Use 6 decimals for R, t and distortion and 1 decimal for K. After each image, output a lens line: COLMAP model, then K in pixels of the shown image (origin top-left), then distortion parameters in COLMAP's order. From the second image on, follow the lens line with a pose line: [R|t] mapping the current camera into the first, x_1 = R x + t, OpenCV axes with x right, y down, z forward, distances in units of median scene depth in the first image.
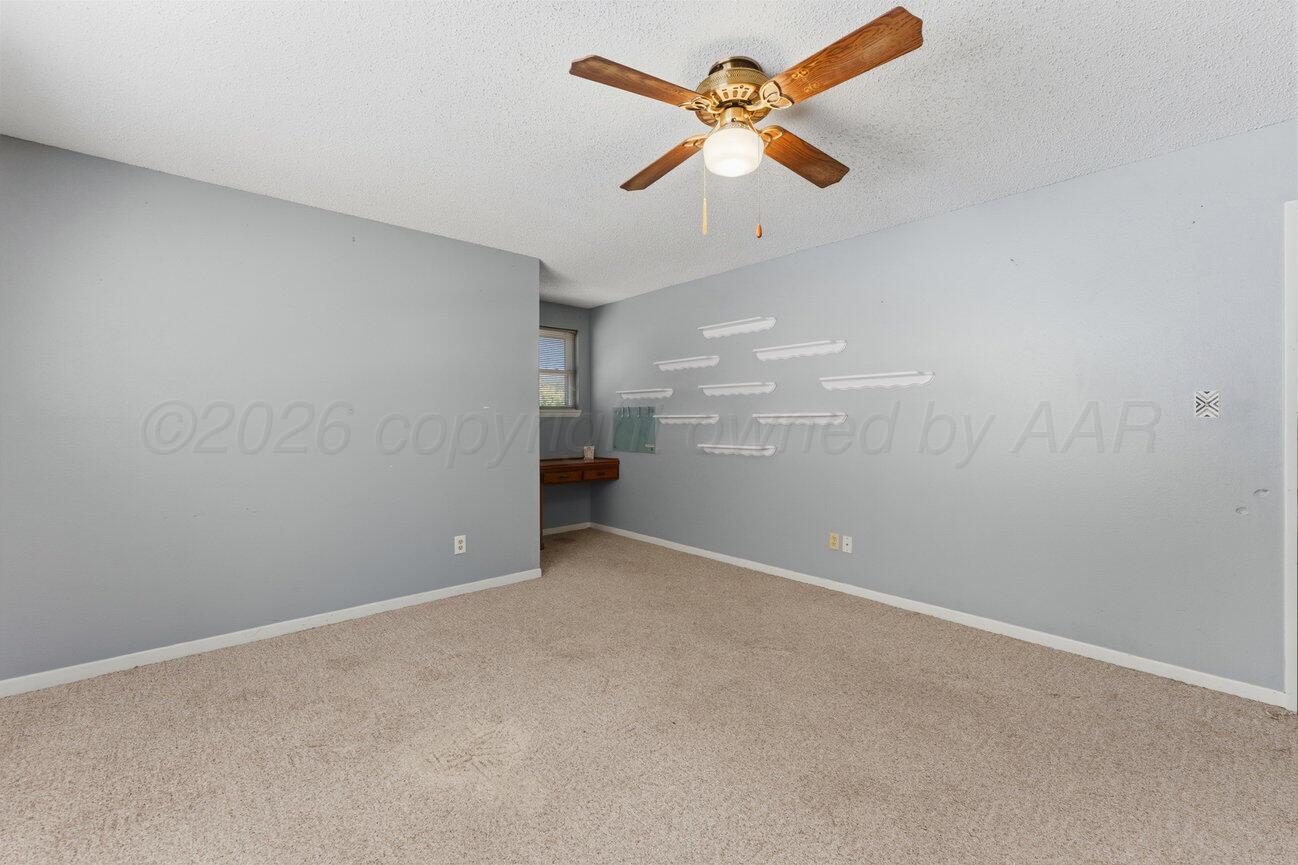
lens RADIAL K [[534.3, 0, 620.8], [0, 534.3, 432.9], [0, 0, 1]] dist [-0.002099, 0.000055]
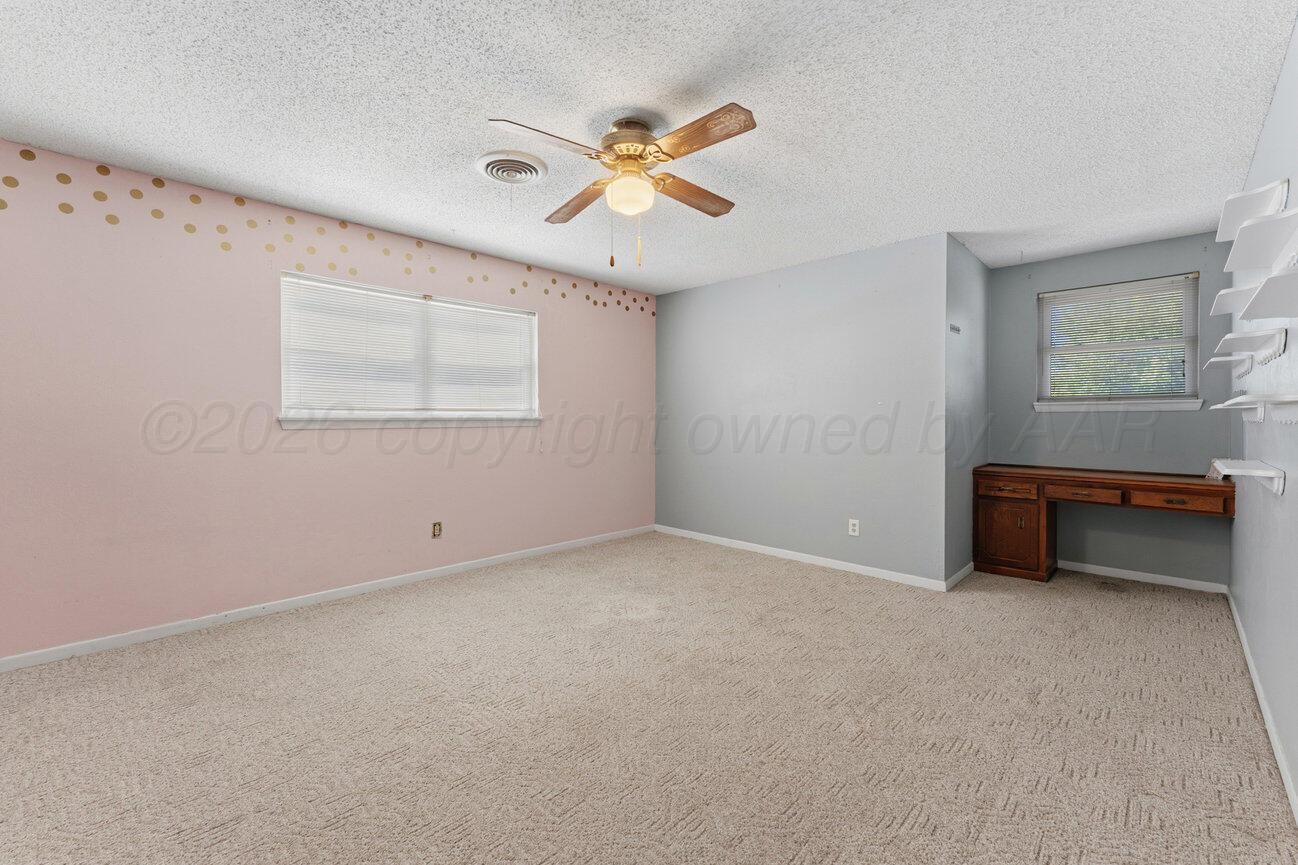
lens RADIAL K [[521.3, 0, 628.9], [0, 521.3, 414.0], [0, 0, 1]] dist [0.000083, 0.000302]
pose [[0.073830, -0.001581, -0.997270, 0.722459], [-0.031234, 0.999504, -0.003897, -0.002997], [0.996782, 0.031437, 0.073744, 0.459226]]
